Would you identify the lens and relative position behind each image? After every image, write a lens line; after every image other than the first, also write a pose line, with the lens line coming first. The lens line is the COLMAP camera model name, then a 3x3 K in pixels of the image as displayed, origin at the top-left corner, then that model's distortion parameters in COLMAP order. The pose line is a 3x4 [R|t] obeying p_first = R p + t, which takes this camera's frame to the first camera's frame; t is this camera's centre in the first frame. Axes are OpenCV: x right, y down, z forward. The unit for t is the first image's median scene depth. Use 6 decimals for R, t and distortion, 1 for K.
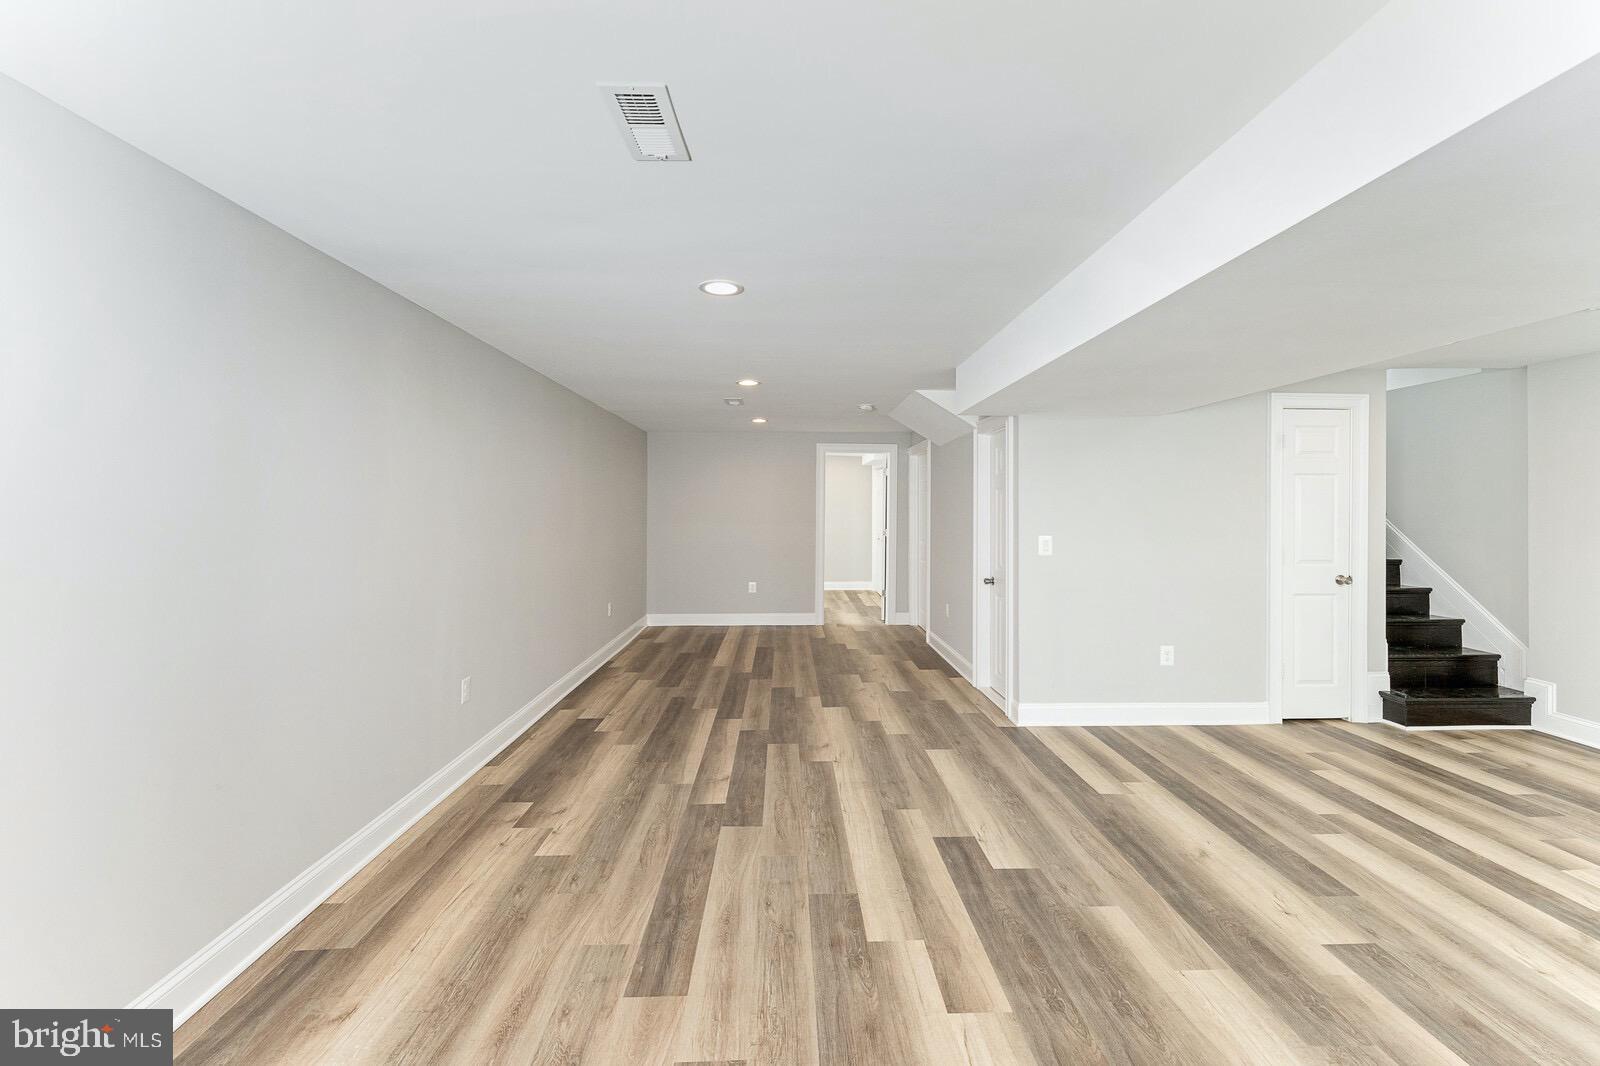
lens RADIAL K [[638.7, 0, 801.5], [0, 638.7, 524.8], [0, 0, 1]] dist [0.000670, 0.000039]
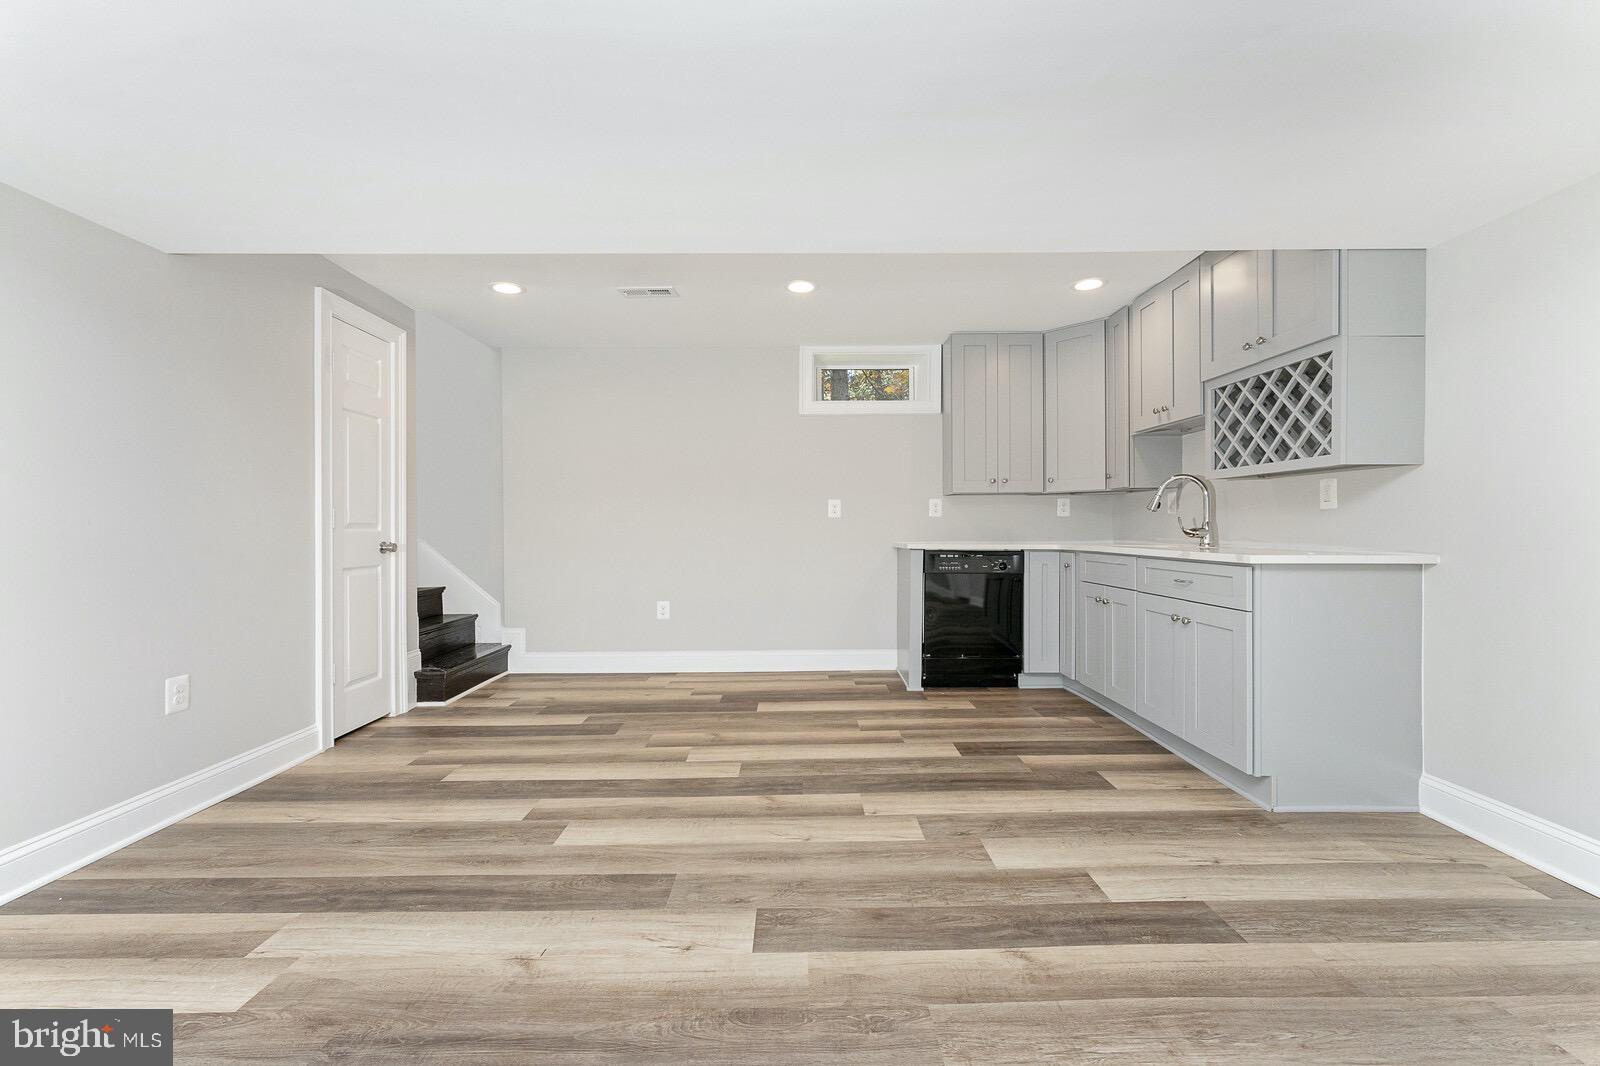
lens RADIAL K [[638.7, 0, 801.5], [0, 638.7, 524.8], [0, 0, 1]] dist [0.000670, 0.000039]
pose [[0.010931, 0.004072, 0.999932, 0.029824], [0.022698, 0.999733, -0.004319, 0.098346], [-0.999683, 0.022744, 0.010835, 0.608518]]
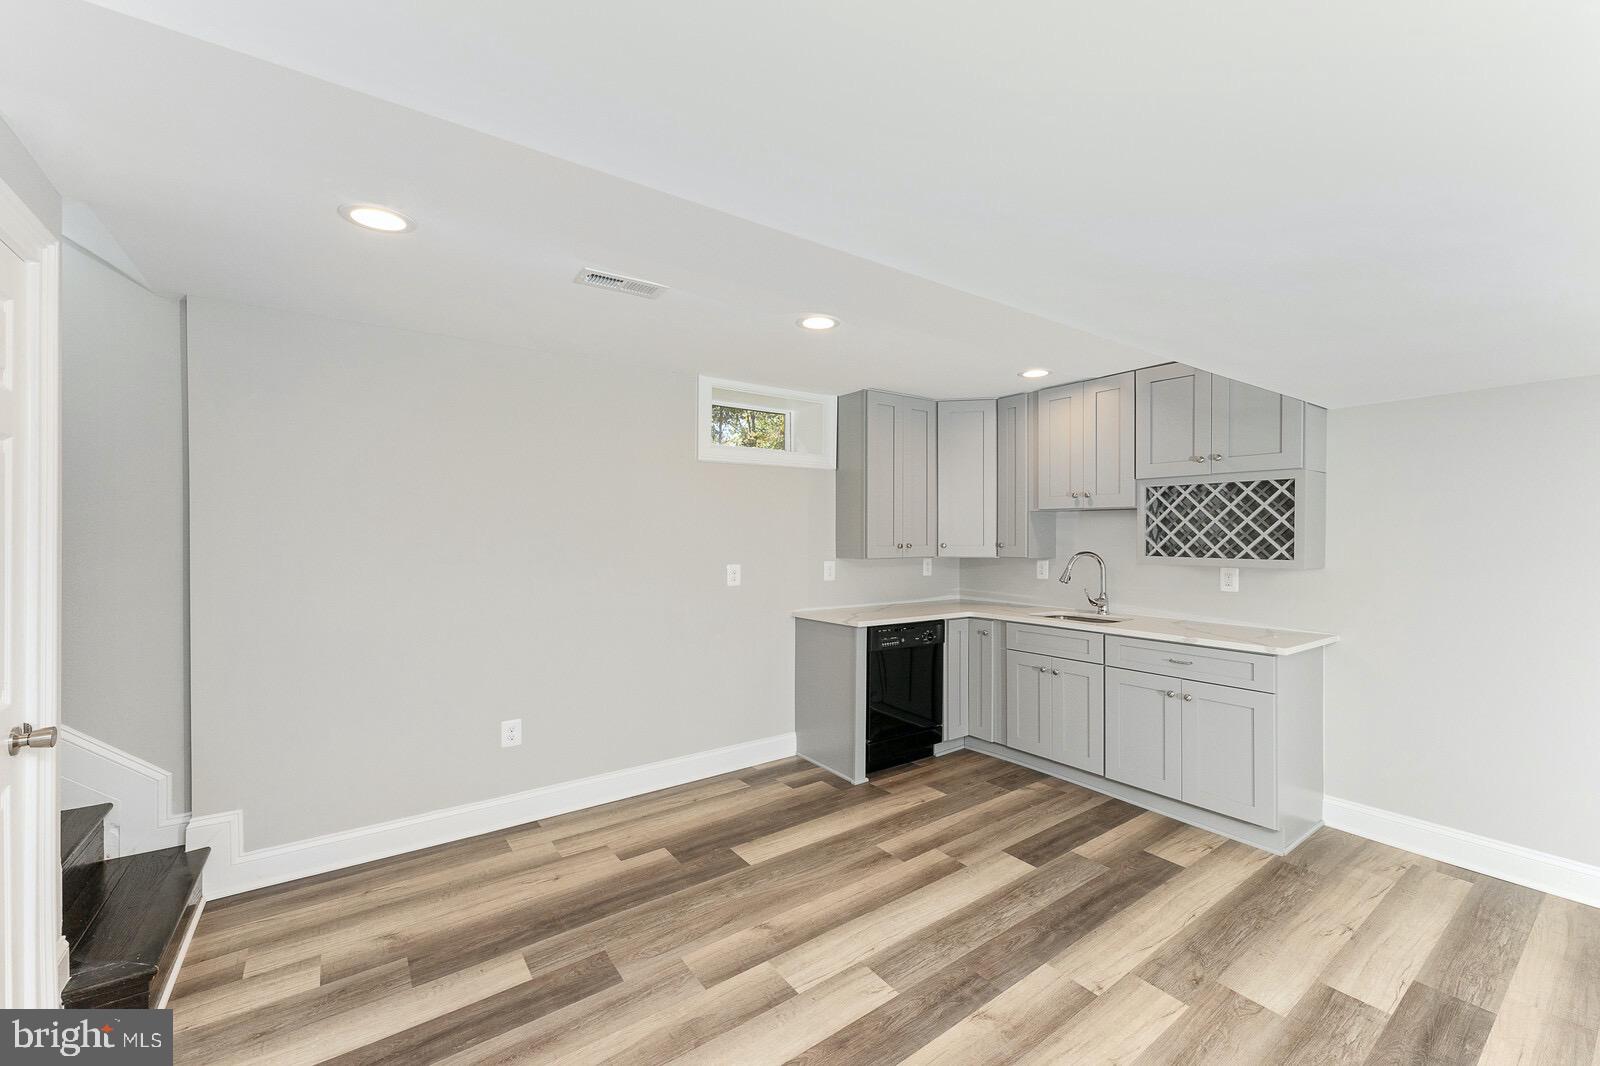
lens RADIAL K [[641.7, 0, 800.0], [0, 641.7, 533.0], [0, 0, 1]] dist [0.000031, 0.000145]
pose [[-0.568946, 0.001977, 0.822373, 0.415591], [0.015809, 0.999839, 0.008533, -0.033590], [-0.822223, 0.017856, -0.568885, 1.142873]]
